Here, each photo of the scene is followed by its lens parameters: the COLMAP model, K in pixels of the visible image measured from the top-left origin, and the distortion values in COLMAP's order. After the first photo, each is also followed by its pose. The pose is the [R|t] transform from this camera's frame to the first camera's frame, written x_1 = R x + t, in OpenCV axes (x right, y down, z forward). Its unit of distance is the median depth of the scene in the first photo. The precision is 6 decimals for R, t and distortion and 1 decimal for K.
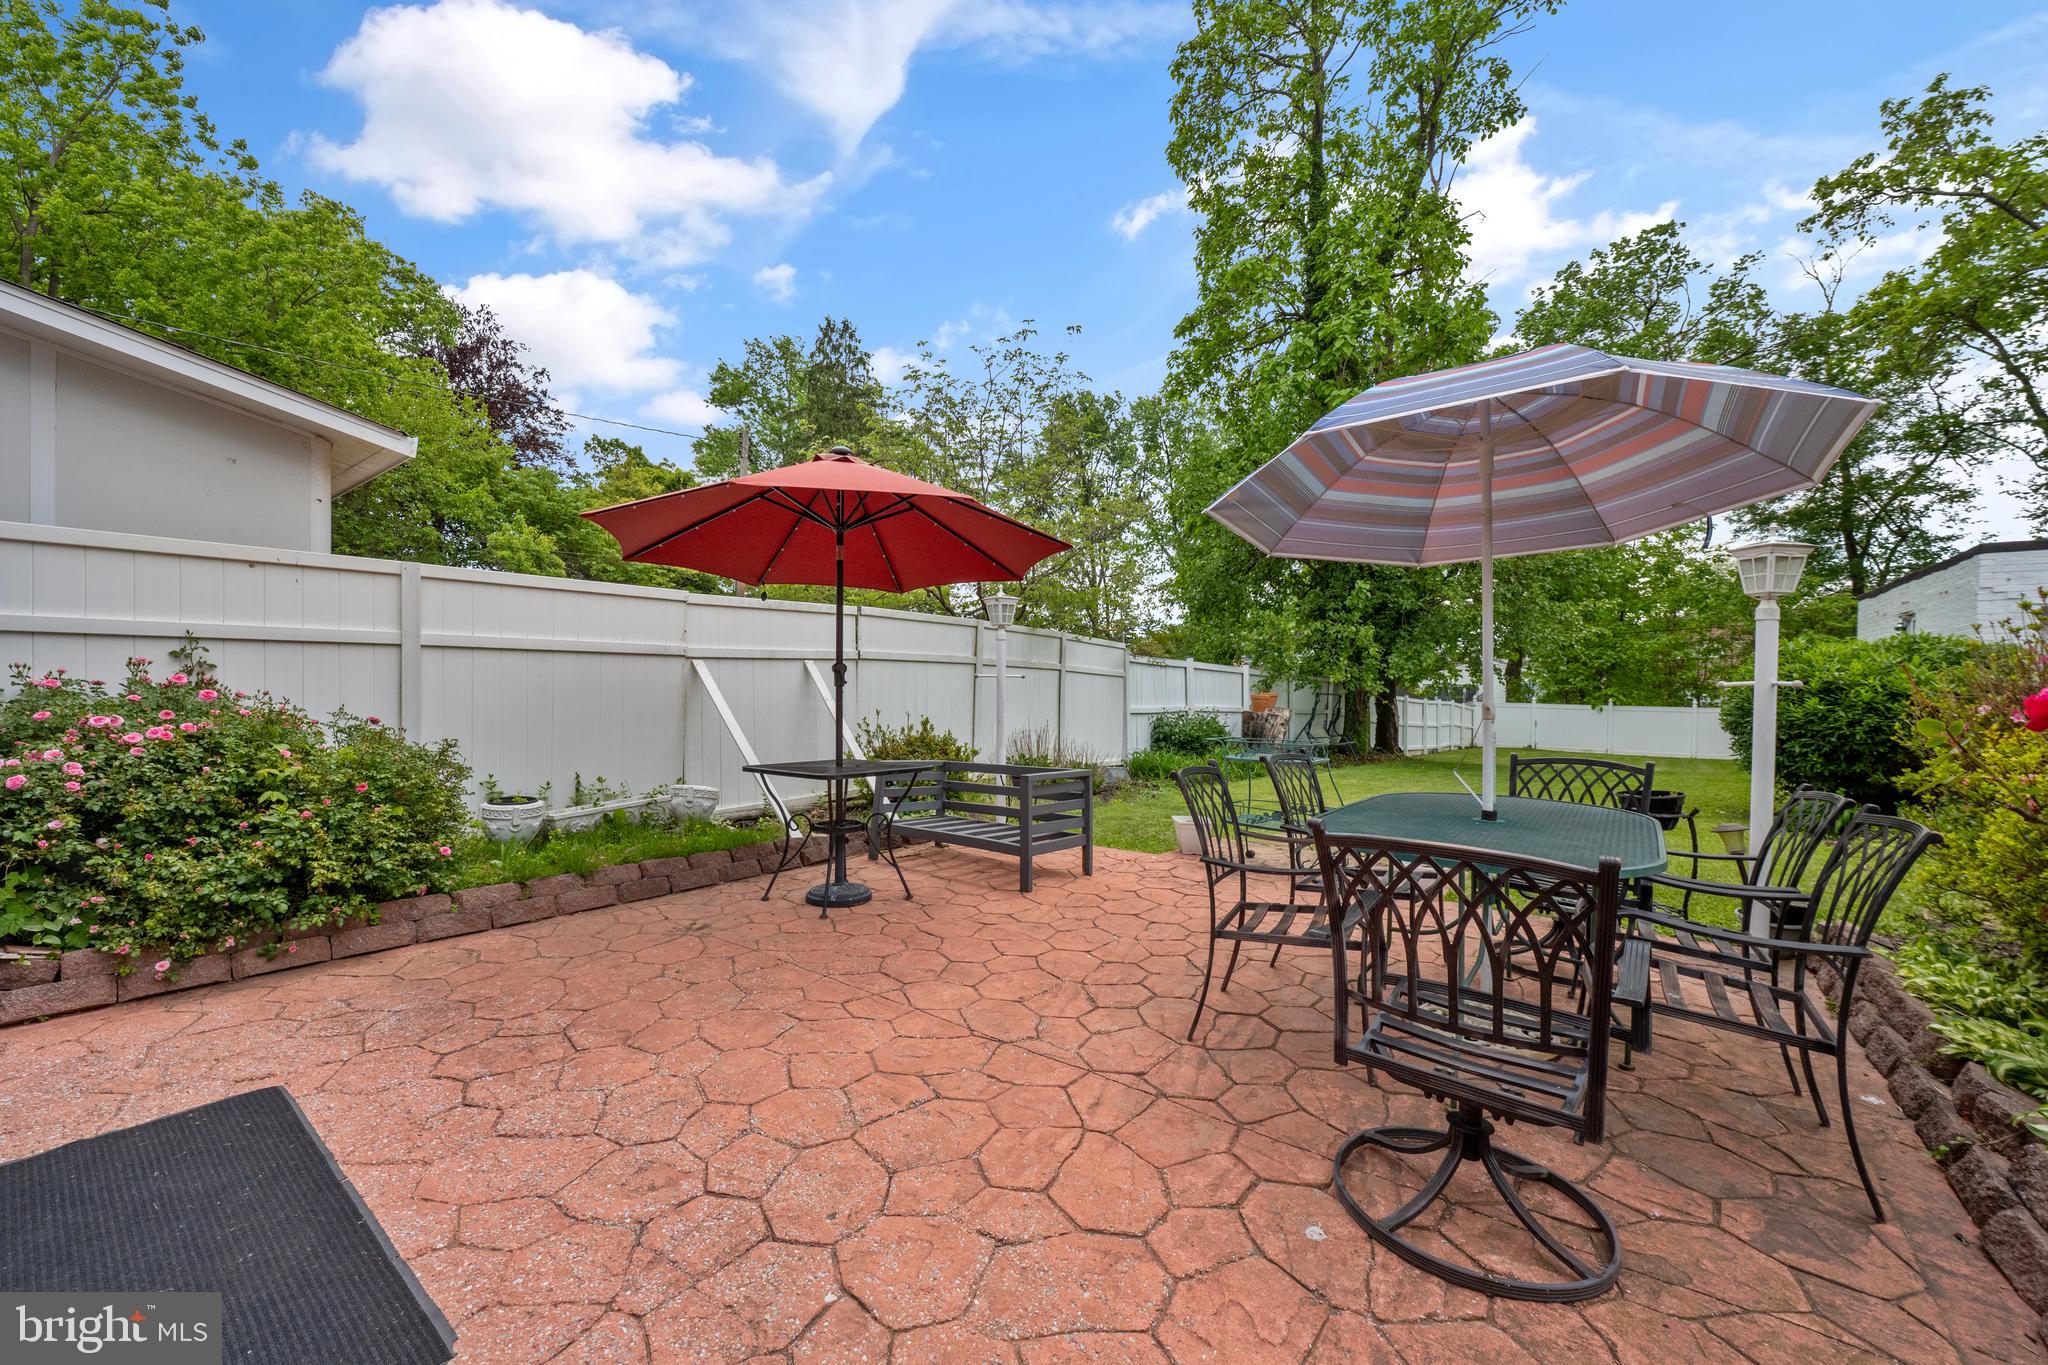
lens RADIAL K [[810.7, 0, 1019.5], [0, 810.7, 688.6], [0, 0, 1]] dist [-0.005501, 0.000044]
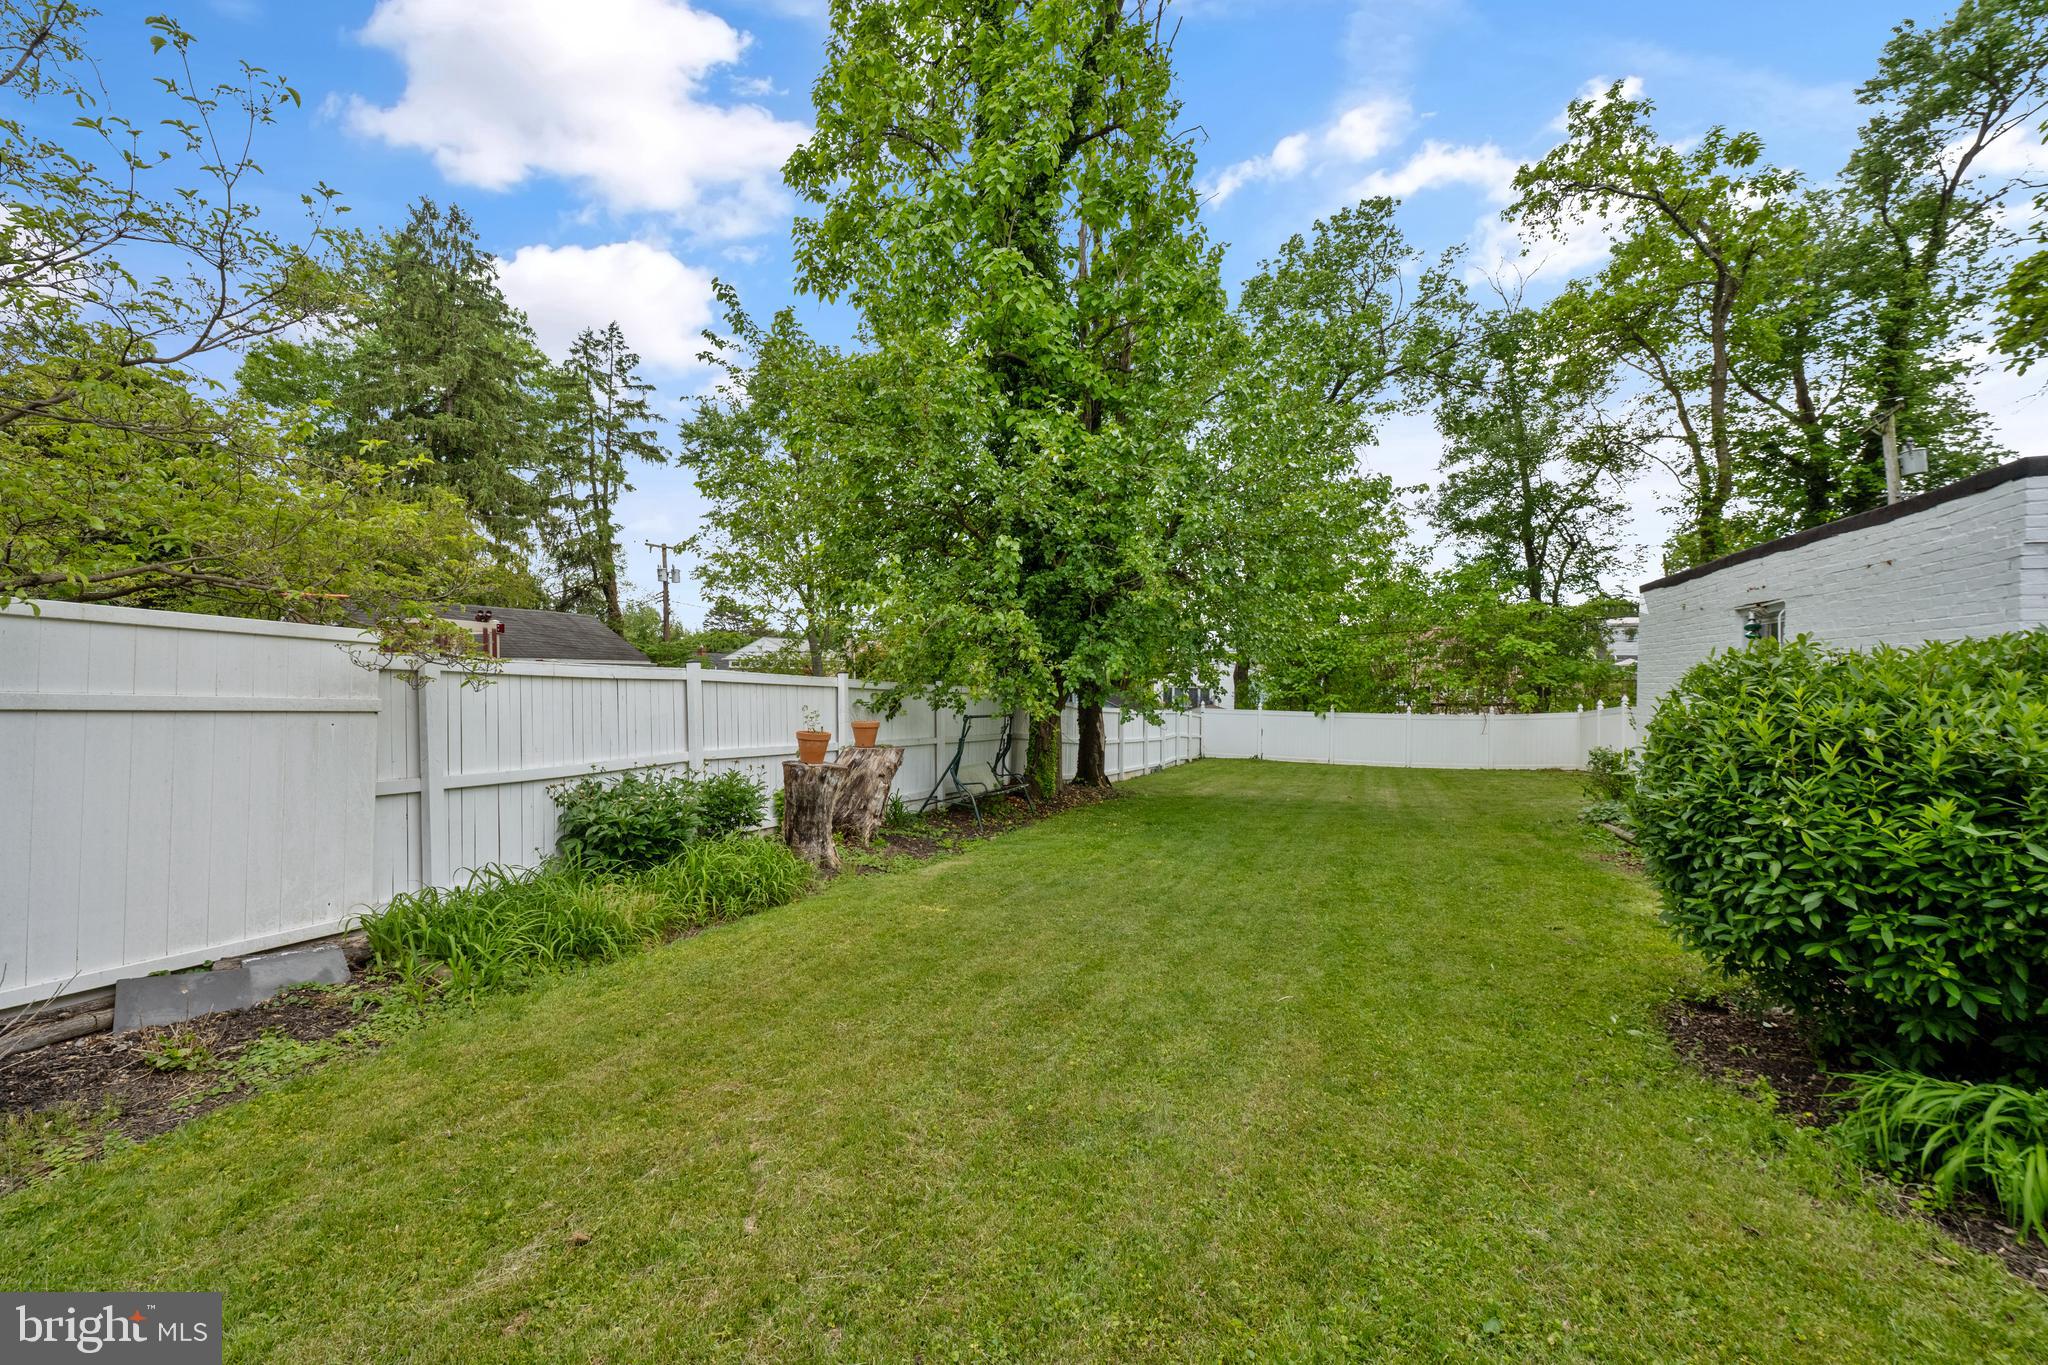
lens RADIAL K [[809.4, 0, 1026.1], [0, 809.4, 690.3], [0, 0, 1]] dist [-0.003046, 0.000115]
pose [[0.960065, -0.004542, 0.279742, 0.144854], [0.003433, 0.999984, 0.004454, -0.011370], [-0.279757, -0.003316, 0.960065, 0.223467]]
